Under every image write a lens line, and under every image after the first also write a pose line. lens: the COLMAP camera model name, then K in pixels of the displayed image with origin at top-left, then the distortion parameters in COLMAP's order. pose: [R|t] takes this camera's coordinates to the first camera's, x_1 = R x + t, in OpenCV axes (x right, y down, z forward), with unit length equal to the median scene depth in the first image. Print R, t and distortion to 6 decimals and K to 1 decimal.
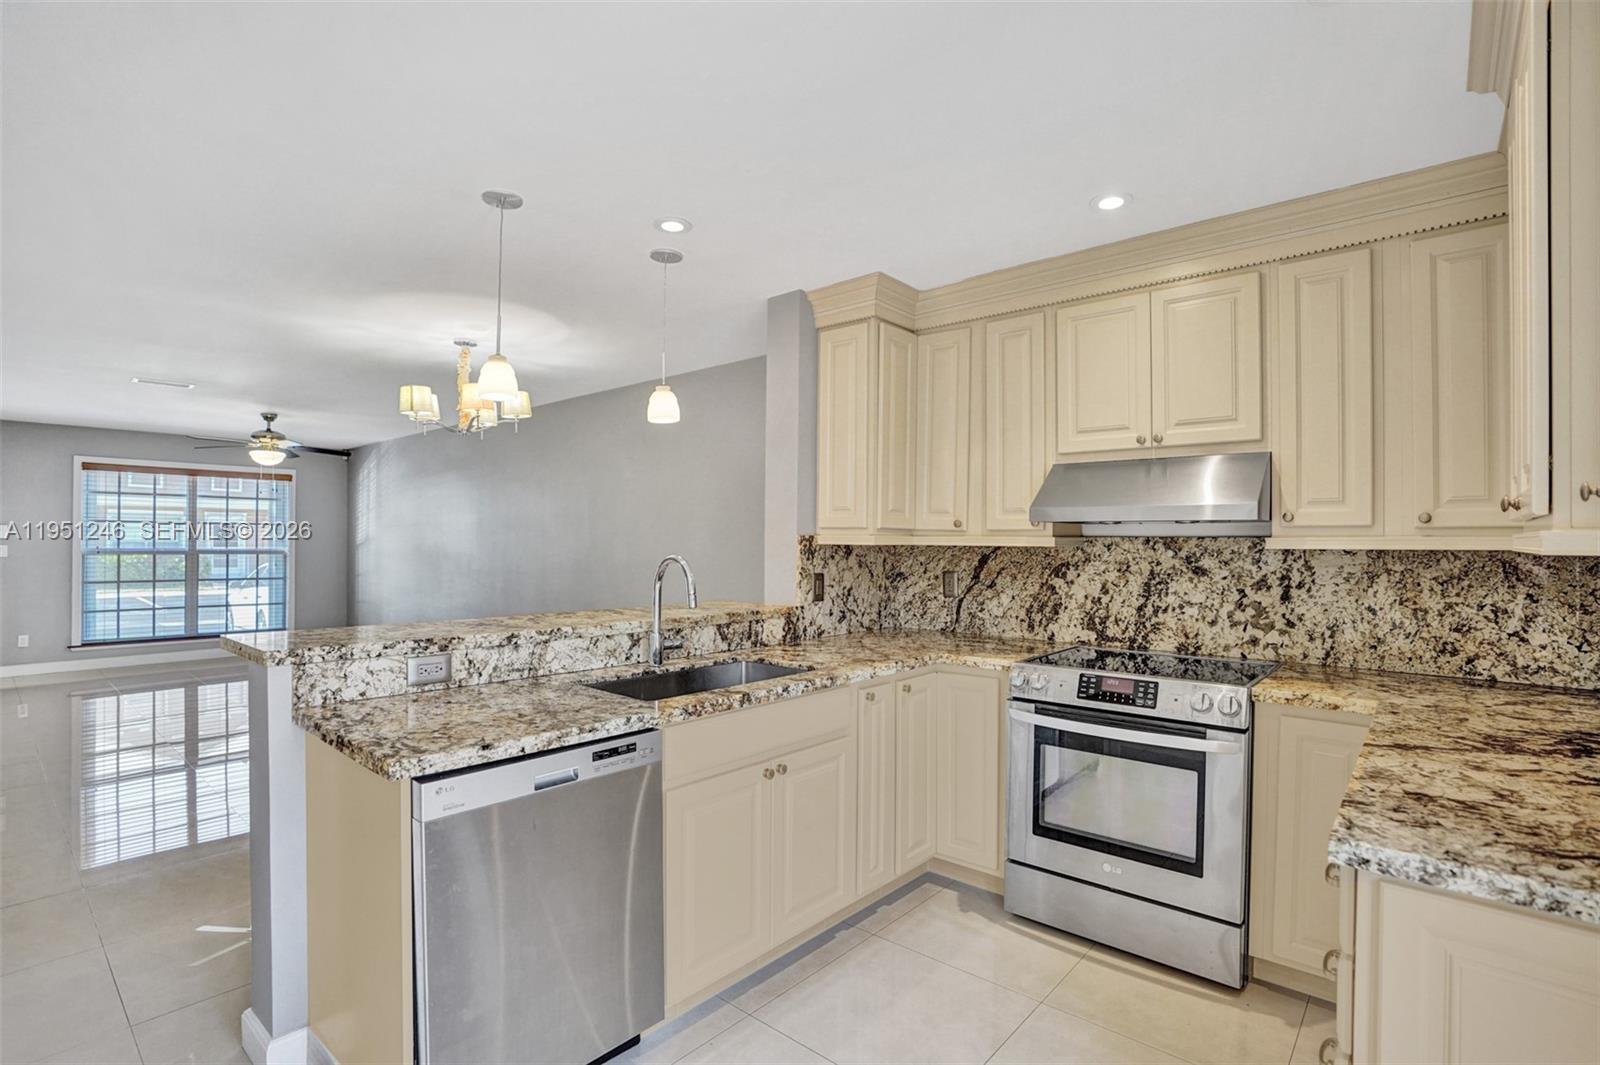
lens RADIAL K [[767.7, 0, 795.3], [0, 767.7, 535.4], [0, 0, 1]] dist [-0.076462, 0.033091]
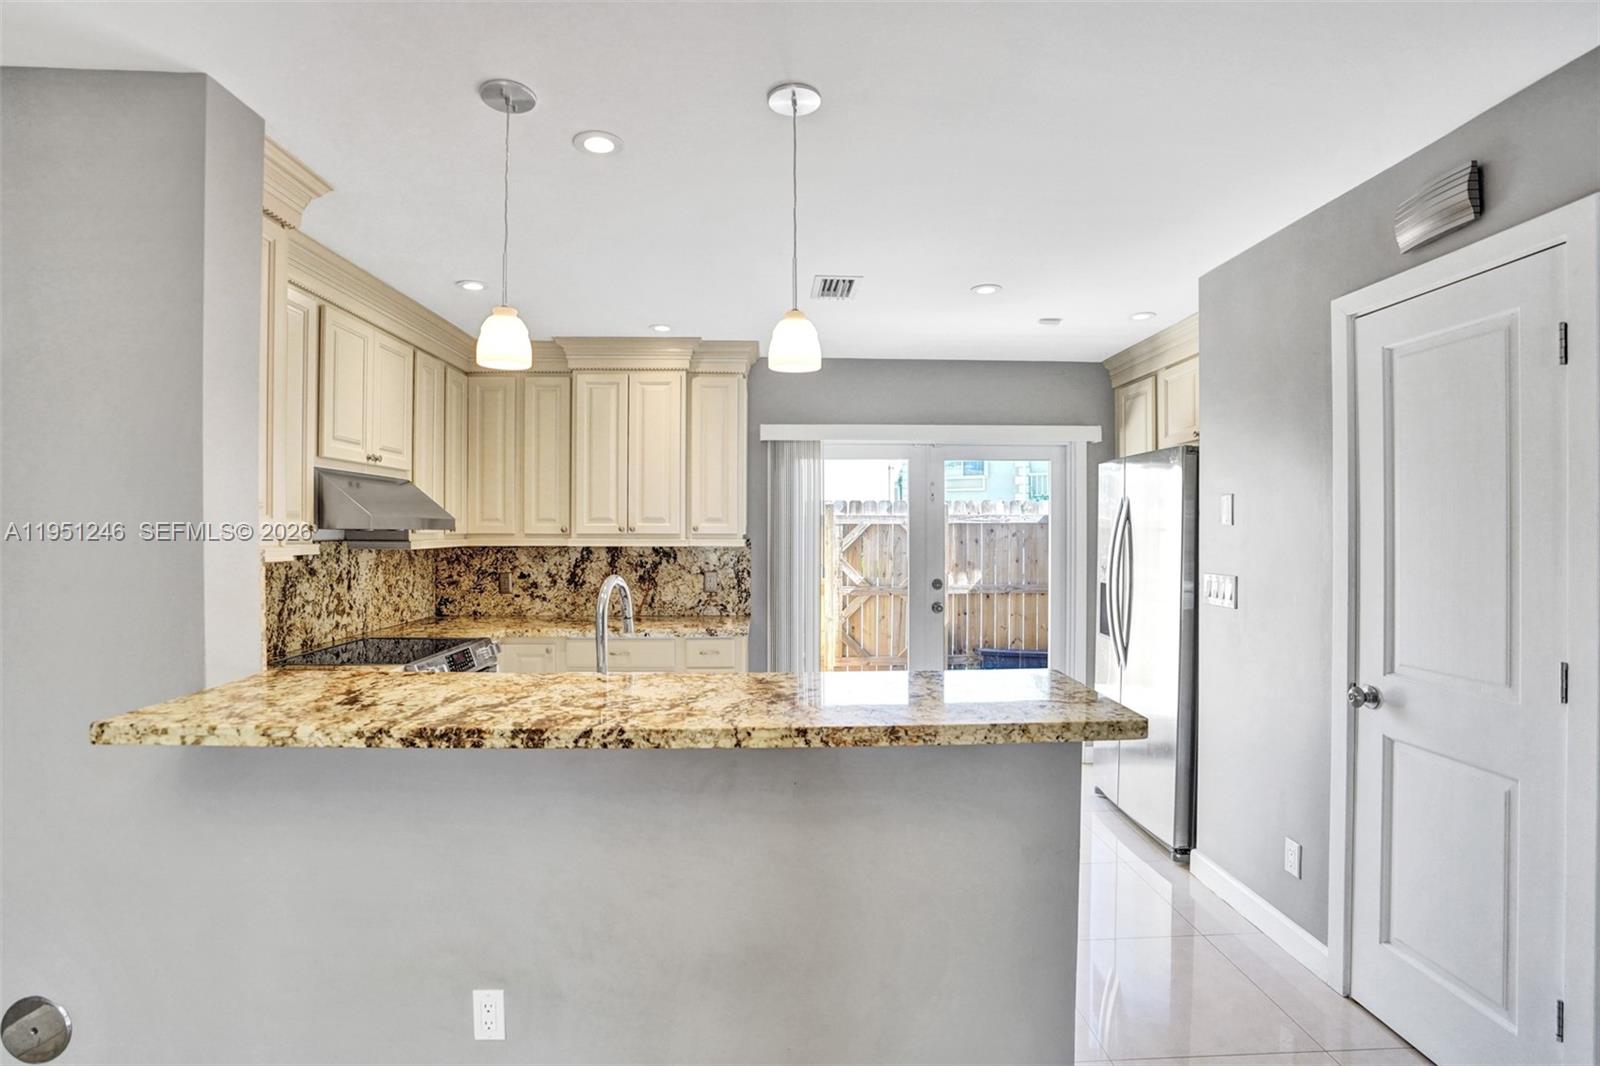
lens RADIAL K [[767.7, 0, 795.3], [0, 767.7, 535.9], [0, 0, 1]] dist [-0.076462, 0.033091]
pose [[-0.683737, -0.011035, 0.729645, -0.759396], [-0.008693, 0.999938, 0.006976, -0.020188], [-0.729677, -0.001573, -0.683790, 1.222056]]
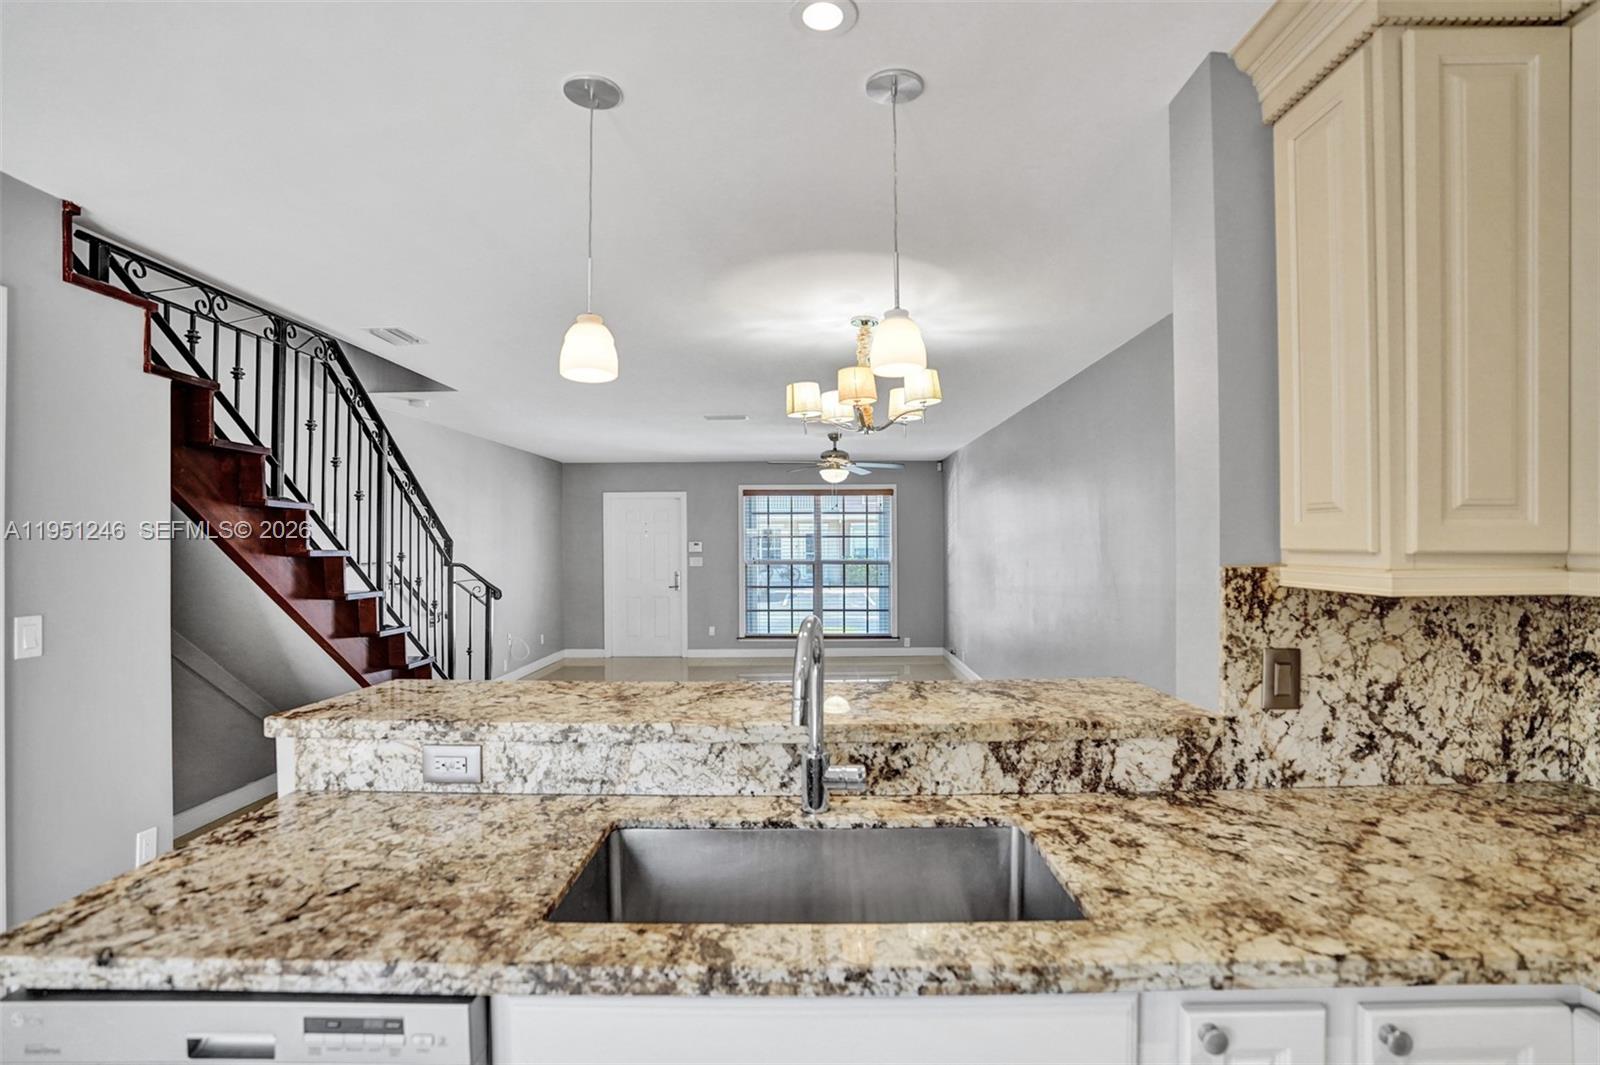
lens RADIAL K [[775.4, 0, 808.3], [0, 775.4, 541.7], [0, 0, 1]] dist [-0.076265, 0.033373]
pose [[0.656258, -0.011586, -0.754447, 0.214100], [0.016188, 0.999868, -0.001274, -0.021837], [0.754362, -0.011378, 0.656359, 0.559687]]
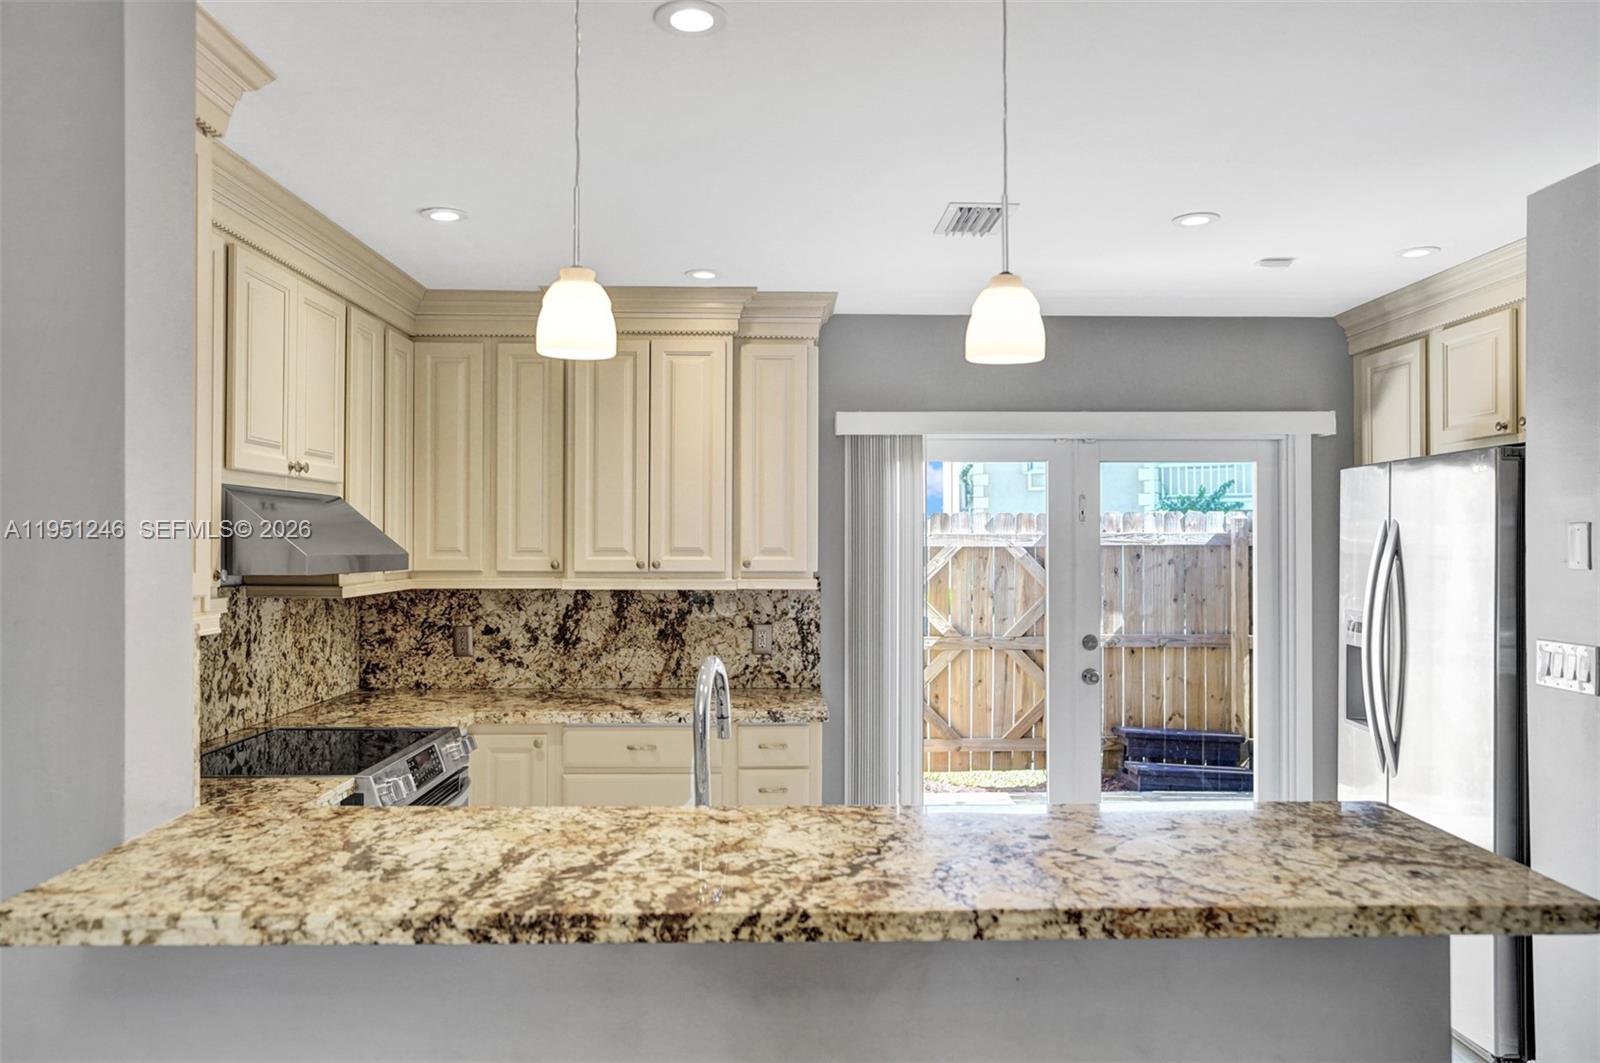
lens RADIAL K [[1100.5, 0, 795.4], [0, 1100.5, 534.0], [0, 0, 1]] dist [-0.022570, 0.038082]
pose [[-0.674368, 0.000407, 0.738396, -0.675825], [-0.008853, 0.999924, -0.008637, -0.048532], [-0.738343, -0.012361, -0.674313, 1.288355]]
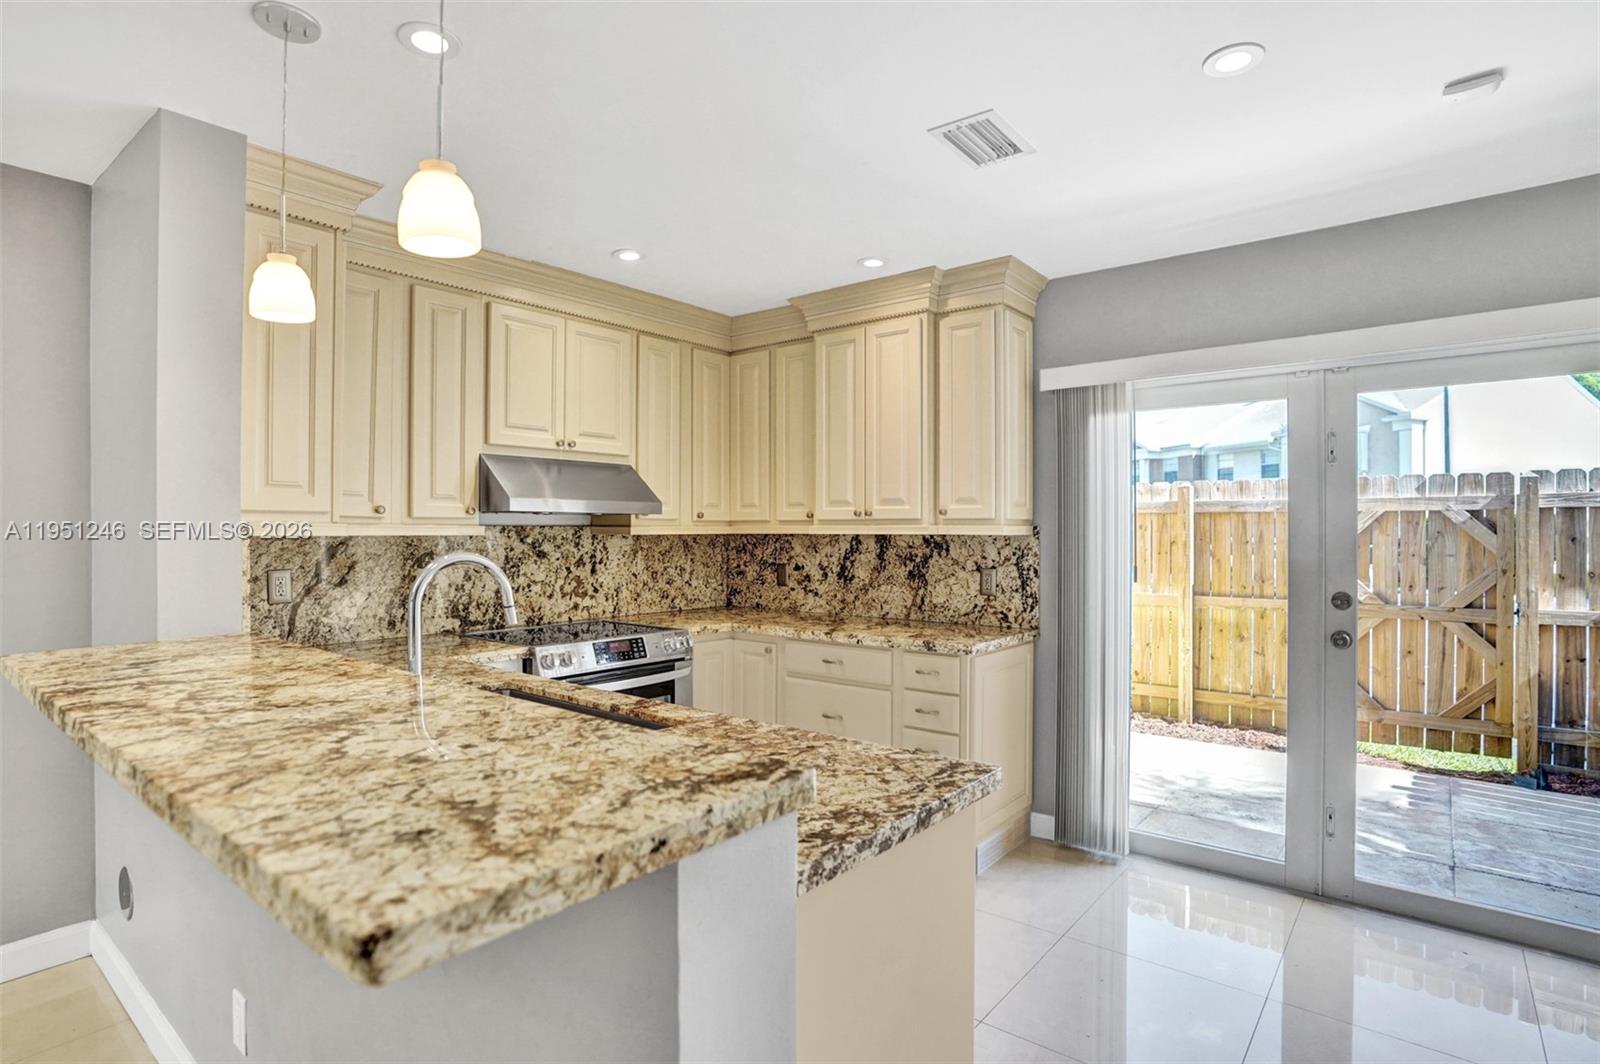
lens RADIAL K [[808.6, 0, 800.0], [0, 808.6, 532.0], [0, 0, 1]] dist [-0.066330, 0.026751]
pose [[-0.043113, -0.005876, 0.999053, -0.750676], [-0.005874, 0.999967, 0.005628, 0.002080], [-0.999053, -0.005626, -0.043146, 0.635949]]
